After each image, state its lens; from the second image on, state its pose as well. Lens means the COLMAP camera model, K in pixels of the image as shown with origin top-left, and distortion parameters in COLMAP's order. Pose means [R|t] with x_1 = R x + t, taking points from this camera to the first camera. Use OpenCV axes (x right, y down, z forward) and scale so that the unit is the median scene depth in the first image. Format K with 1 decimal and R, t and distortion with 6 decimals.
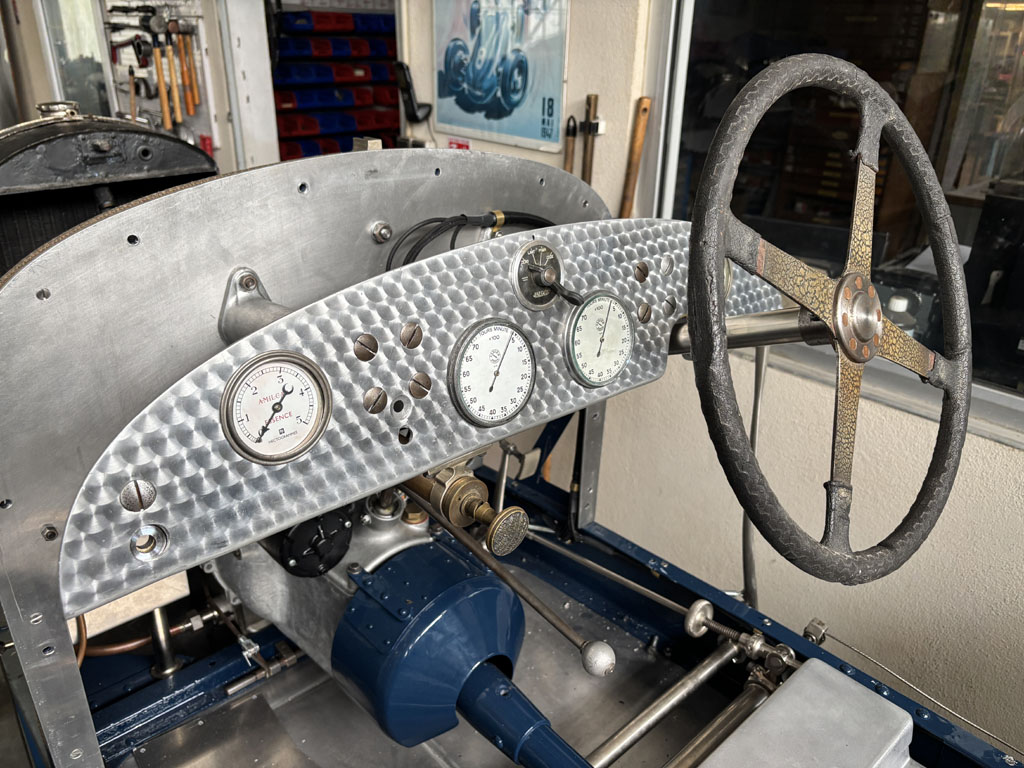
lens RADIAL K [[774.8, 0, 513.7], [0, 774.8, 378.0], [0, 0, 1]] dist [0.053629, -0.053842]
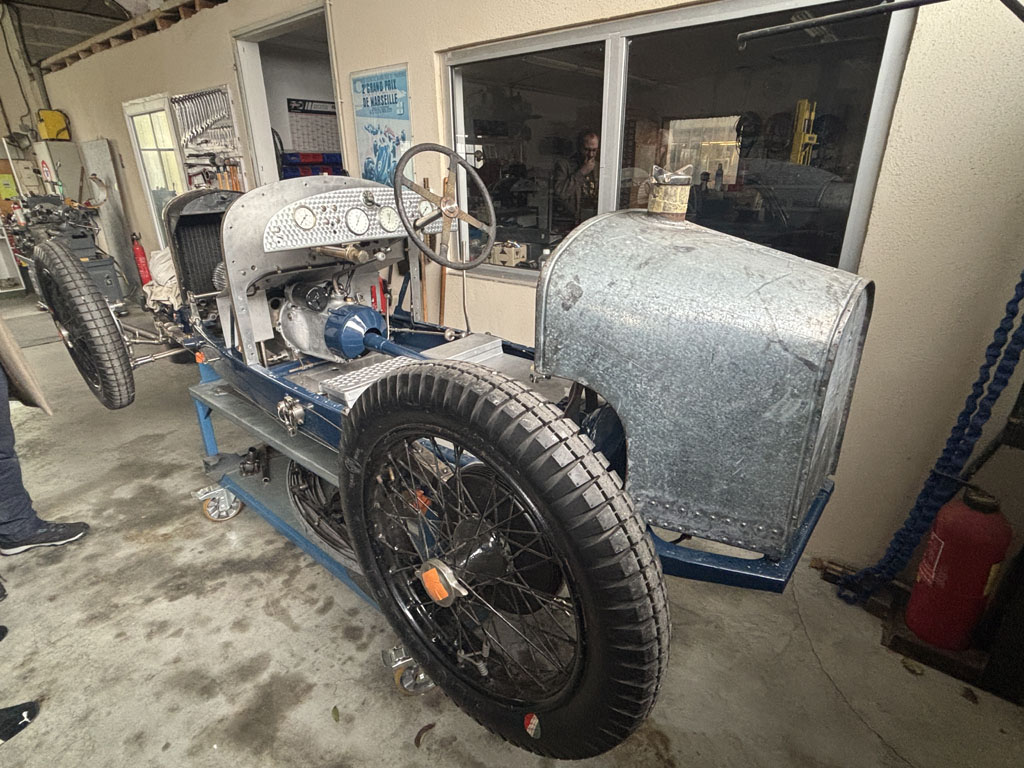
lens RADIAL K [[536.1, 0, 506.9], [0, 536.1, 385.9], [0, 0, 1]] dist [0.001088, 0.000653]
pose [[0.992277, -0.074344, 0.099291, 0.190463], [0.077839, 0.996459, -0.031801, 0.468188], [-0.096575, 0.039284, 0.994550, -0.858780]]
